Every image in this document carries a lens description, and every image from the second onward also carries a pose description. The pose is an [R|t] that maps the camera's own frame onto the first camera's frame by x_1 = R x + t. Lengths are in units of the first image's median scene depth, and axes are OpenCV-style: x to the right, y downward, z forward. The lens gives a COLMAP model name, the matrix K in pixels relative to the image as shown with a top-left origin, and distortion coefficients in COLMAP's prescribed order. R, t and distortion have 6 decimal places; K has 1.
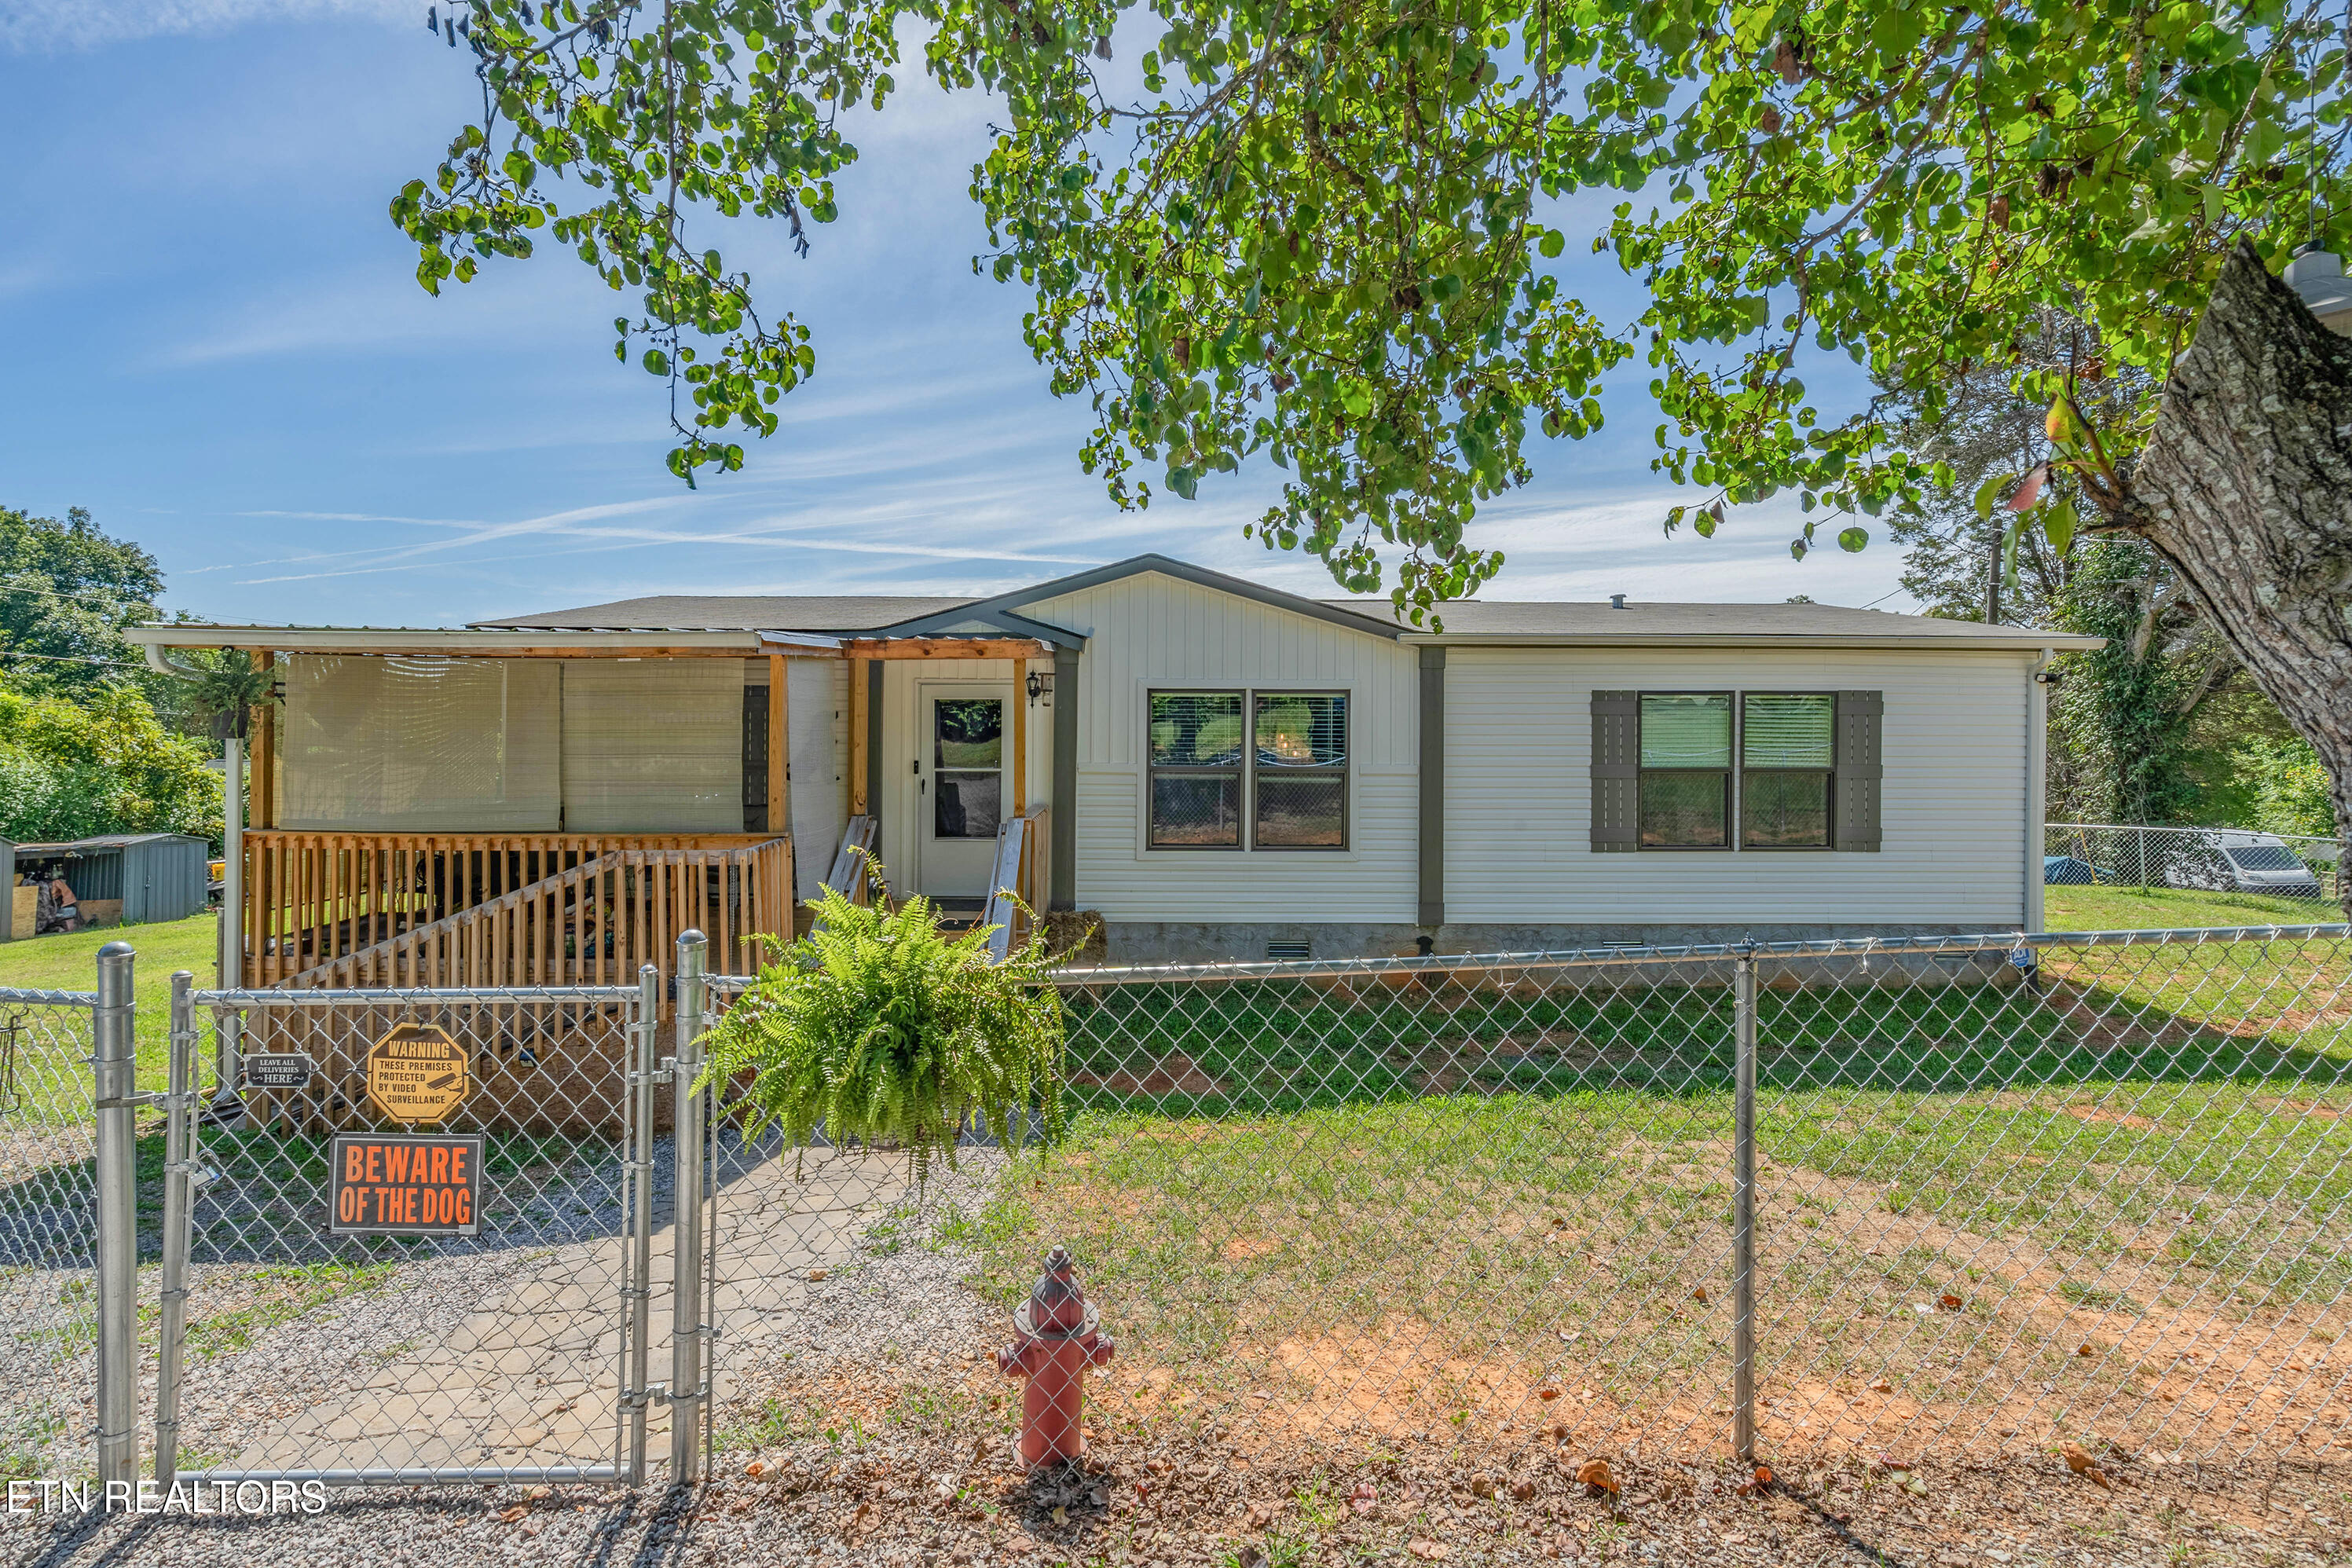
lens RADIAL K [[1102.0, 0, 1193.5], [0, 1102.0, 731.0], [0, 0, 1]] dist [-0.001229, -0.001098]
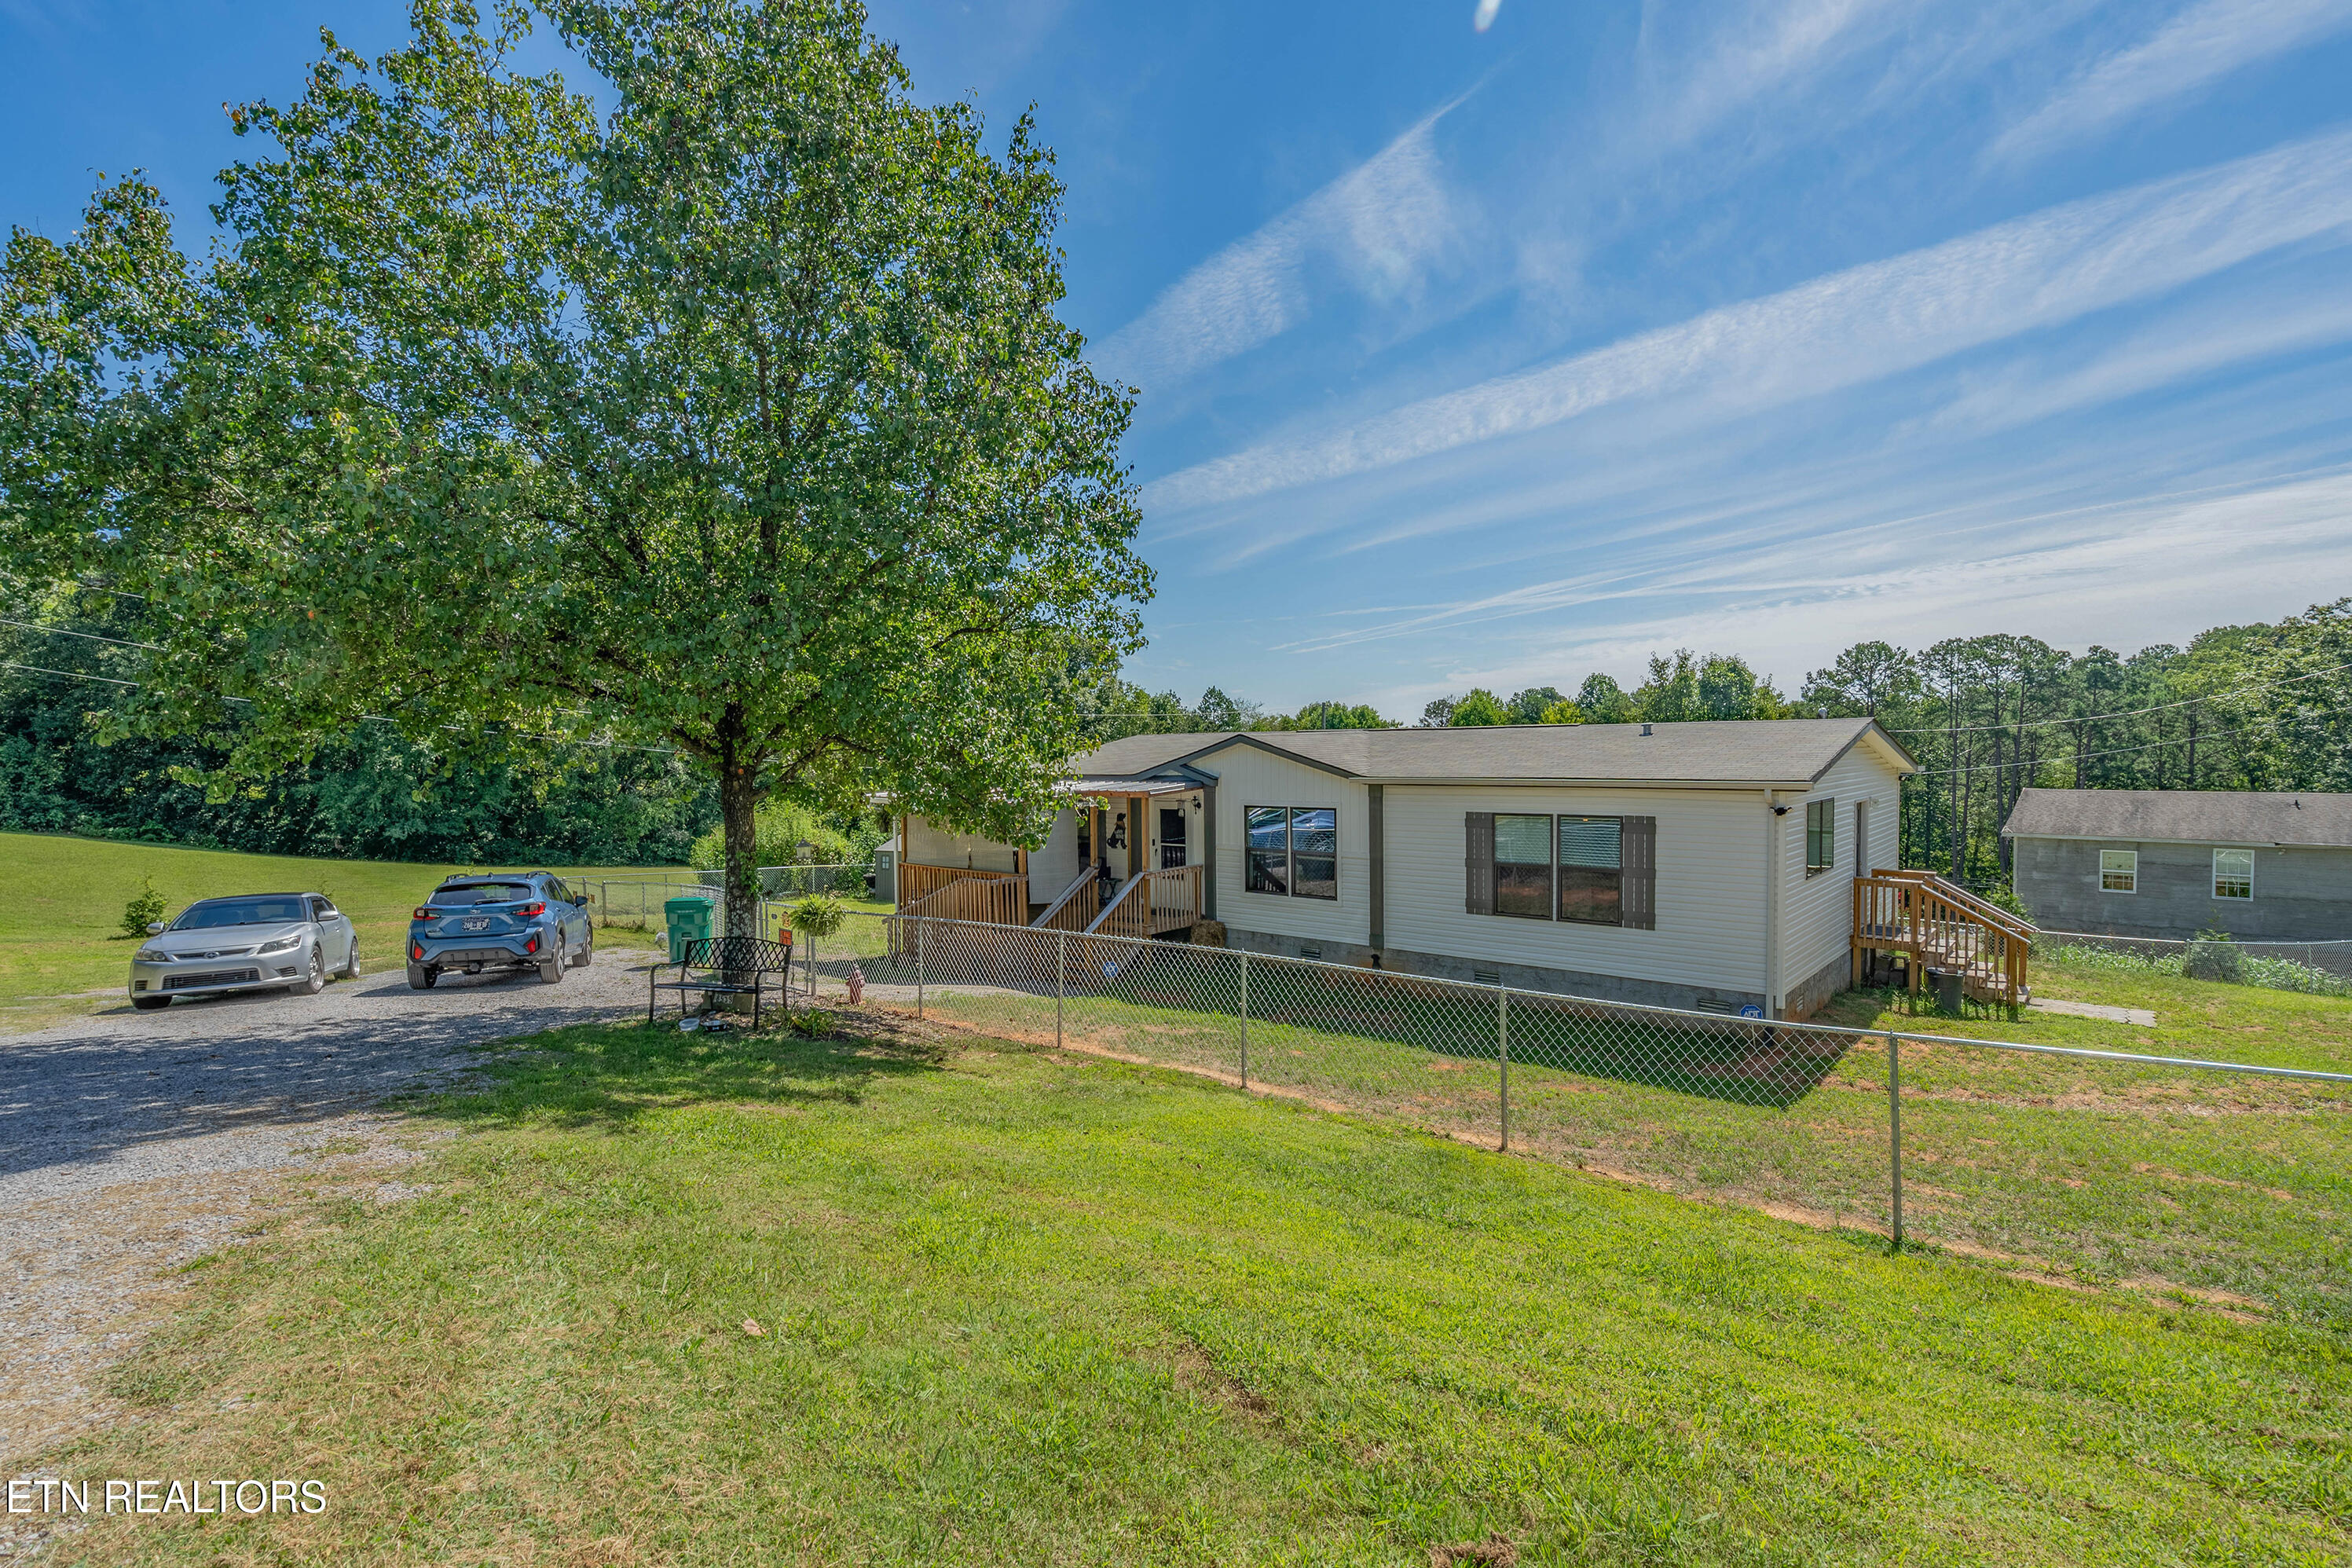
lens RADIAL K [[1110.7, 0, 1176.0], [0, 1110.7, 784.0], [0, 0, 1]] dist [-0.002208, -0.000342]
pose [[0.728490, 0.005752, -0.685033, 1.158808], [0.020774, 0.999319, 0.030483, -0.133886], [0.684742, -0.036437, 0.727874, -0.447414]]
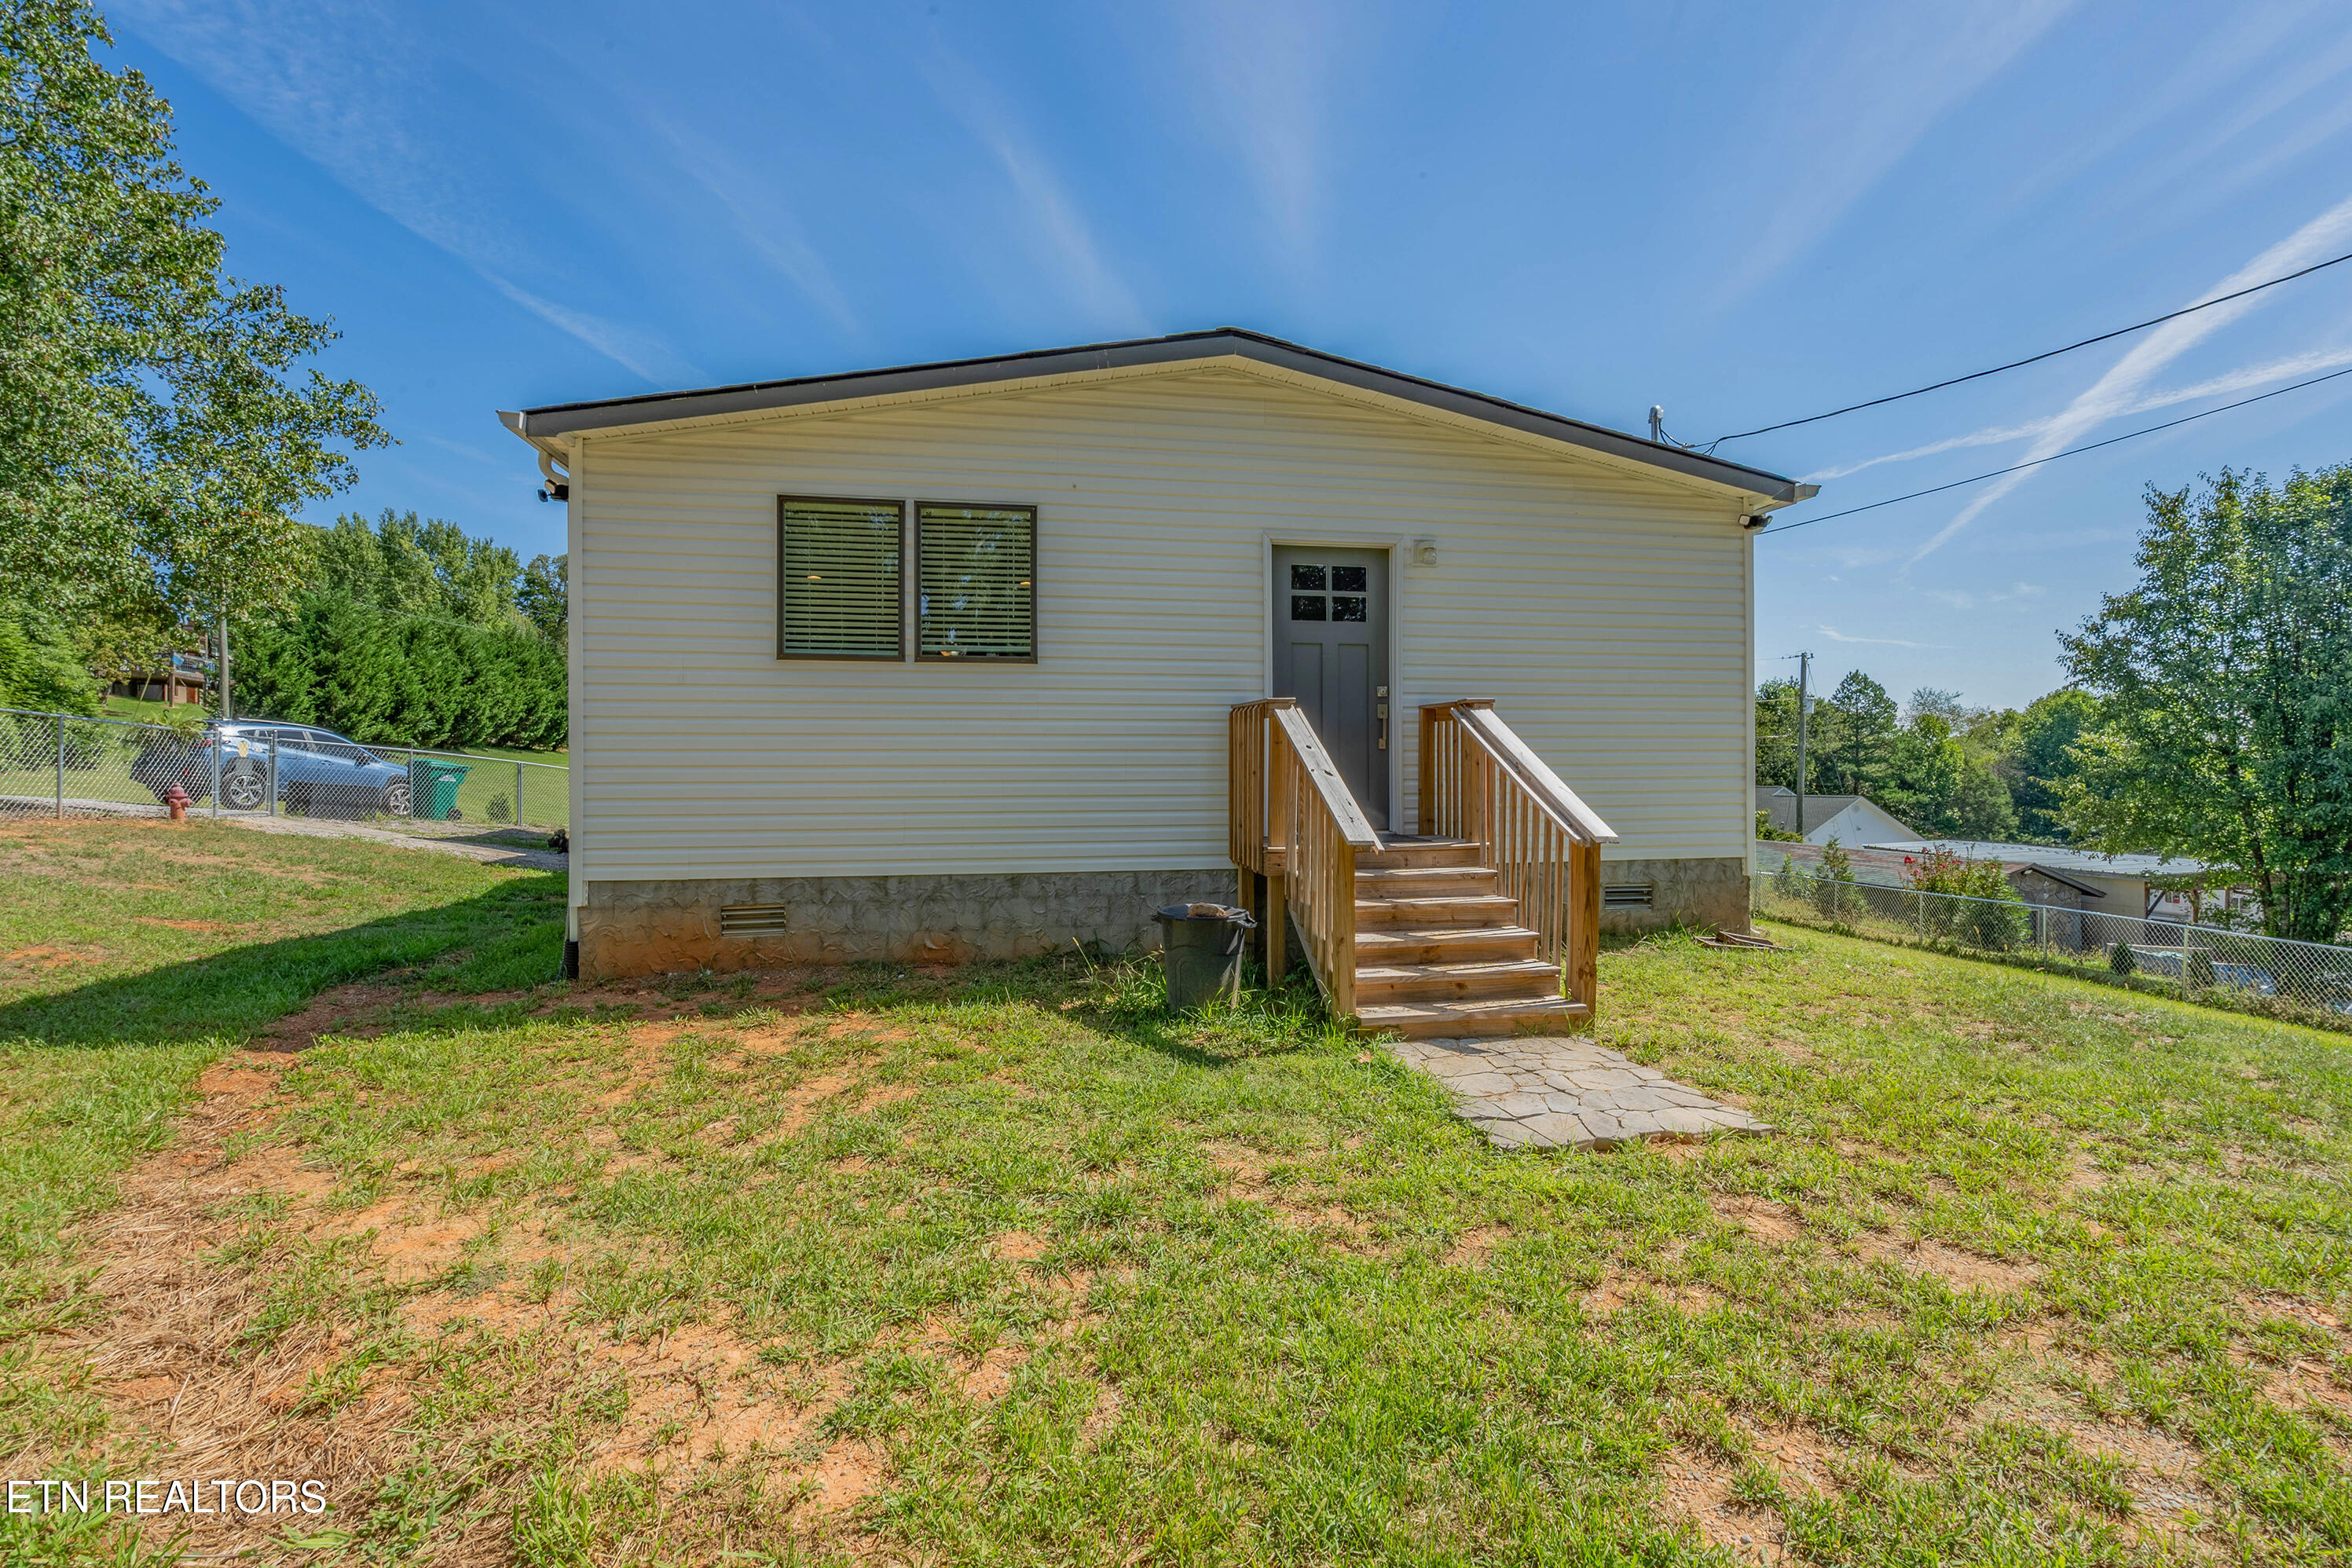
lens RADIAL K [[1082.8, 0, 1119.1], [0, 1082.8, 777.7], [0, 0, 1]] dist [0.000342, -0.000109]
pose [[0.171285, 0.004722, -0.985210, 1.449868], [0.005592, 0.999968, 0.005765, 0.113709], [0.985206, -0.006496, 0.171253, 1.206954]]
